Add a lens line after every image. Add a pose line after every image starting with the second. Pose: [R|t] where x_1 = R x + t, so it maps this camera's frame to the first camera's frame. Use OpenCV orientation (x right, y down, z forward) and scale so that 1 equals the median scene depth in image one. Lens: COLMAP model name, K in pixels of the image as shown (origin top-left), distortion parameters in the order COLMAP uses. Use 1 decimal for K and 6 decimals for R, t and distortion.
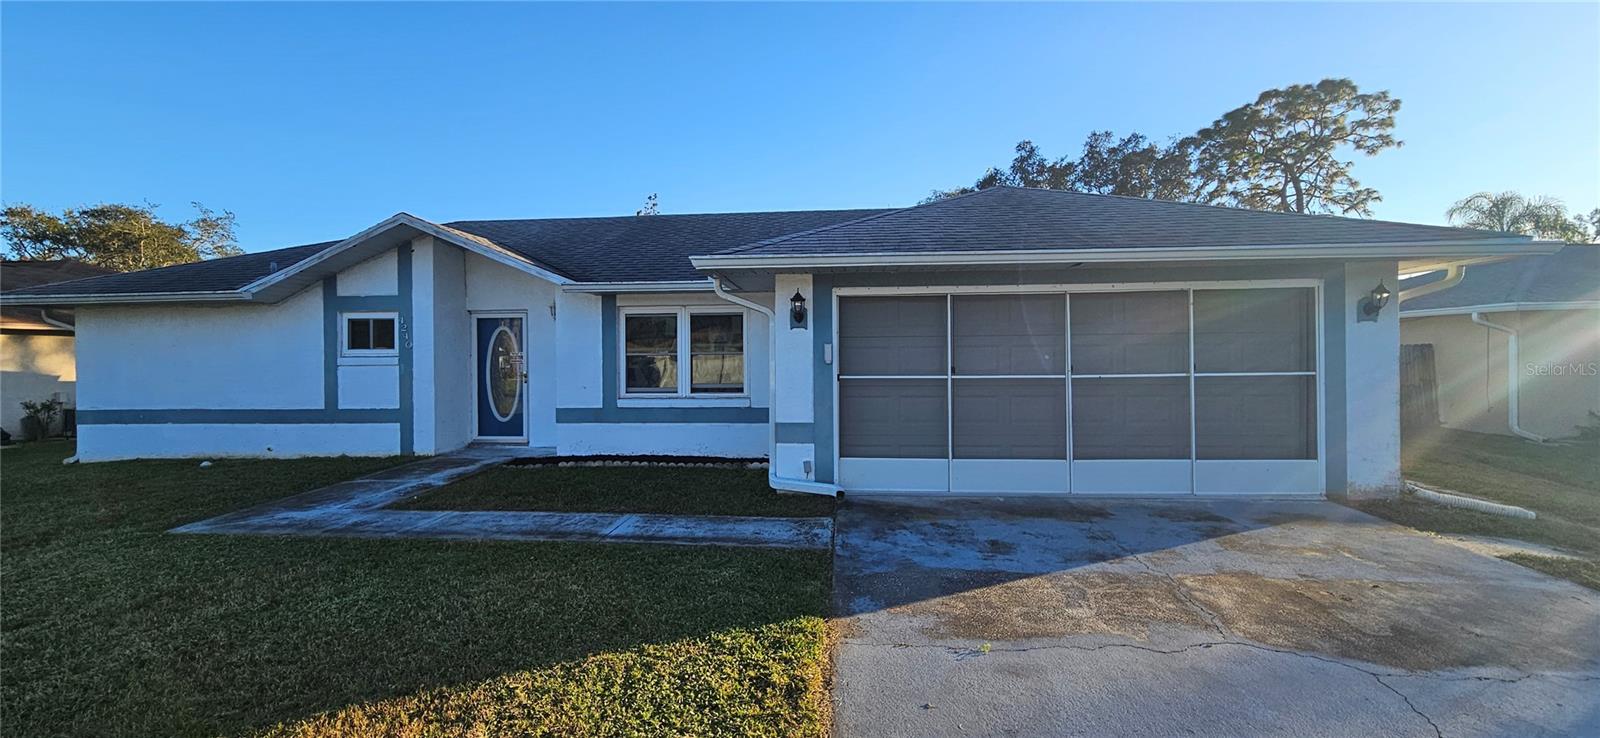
lens RADIAL K [[654.7, 0, 794.5], [0, 654.7, 367.8], [0, 0, 1]] dist [-0.002514, -0.000217]
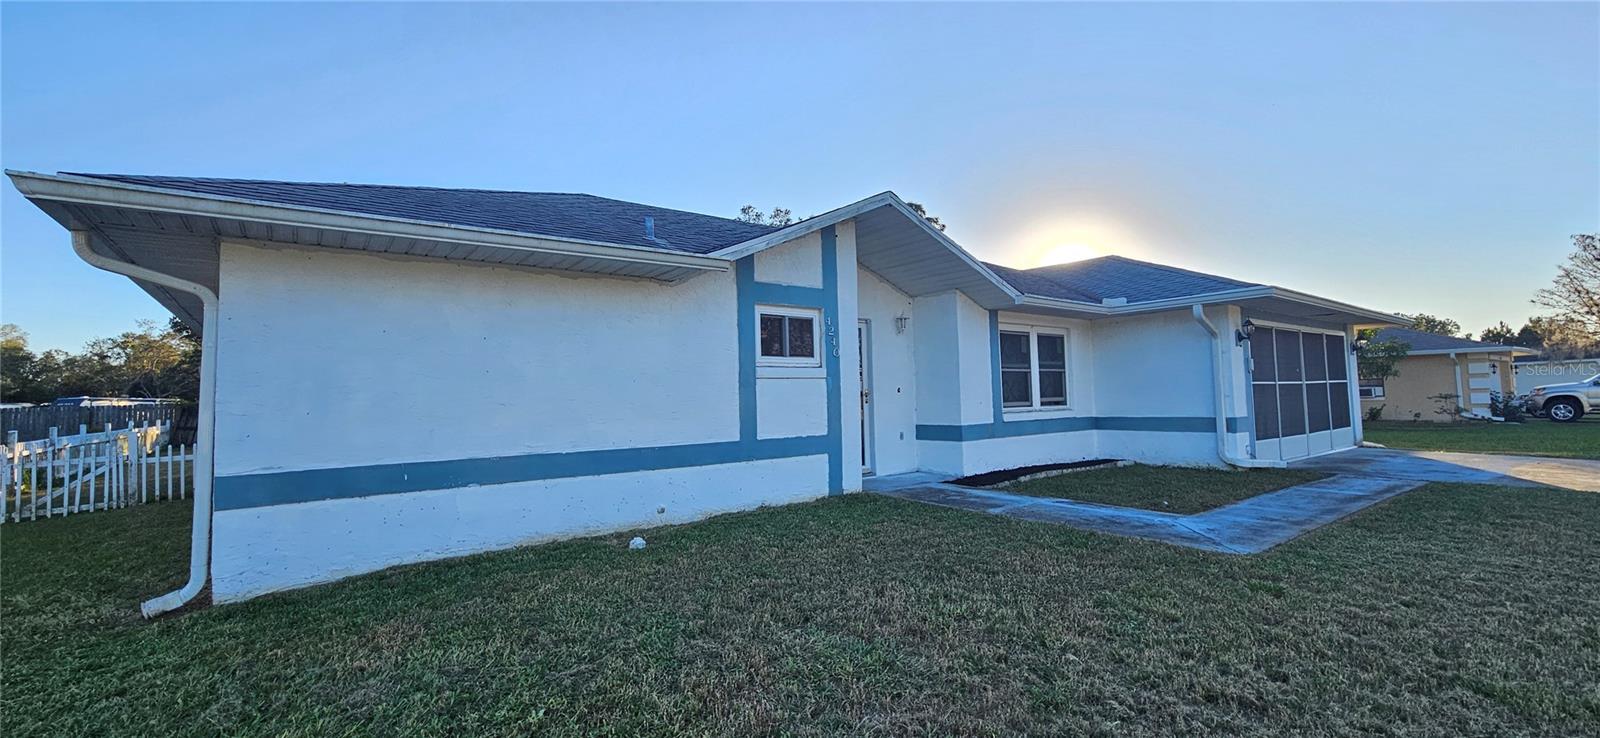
lens RADIAL K [[654.7, 0, 795.2], [0, 654.7, 368.2], [0, 0, 1]] dist [-0.002514, -0.000217]
pose [[0.747227, 0.022546, 0.664187, -1.146735], [0.029458, 0.997318, -0.066995, 0.034821], [-0.663916, 0.069626, 0.744559, 0.444299]]
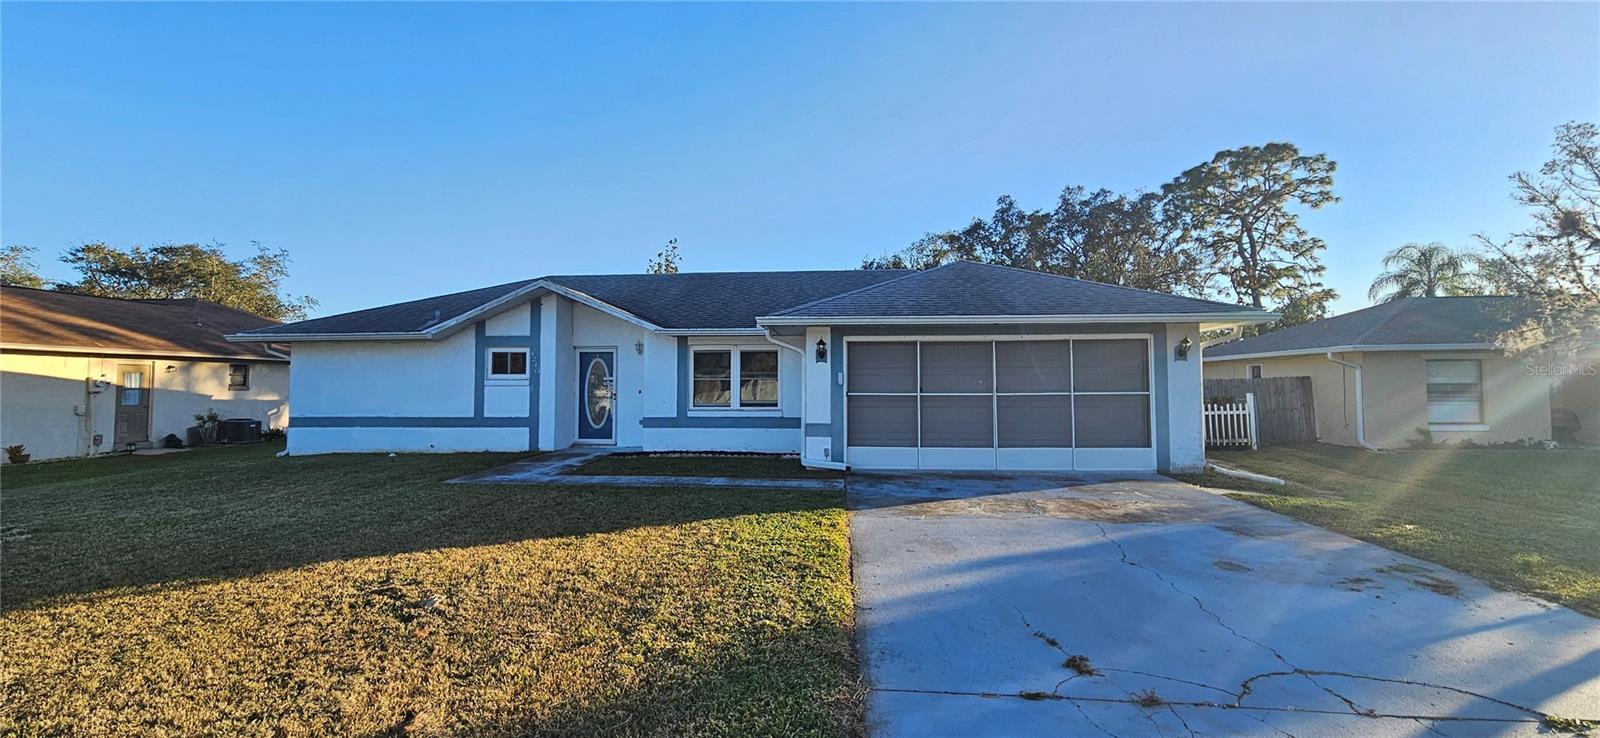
lens RADIAL K [[654.7, 0, 794.1], [0, 654.7, 370.9], [0, 0, 1]] dist [-0.002514, -0.000217]
pose [[0.999968, 0.007052, 0.003734, -0.046301], [-0.006893, 0.999135, -0.041009, 0.017752], [-0.004020, 0.040982, 0.999152, -0.396557]]
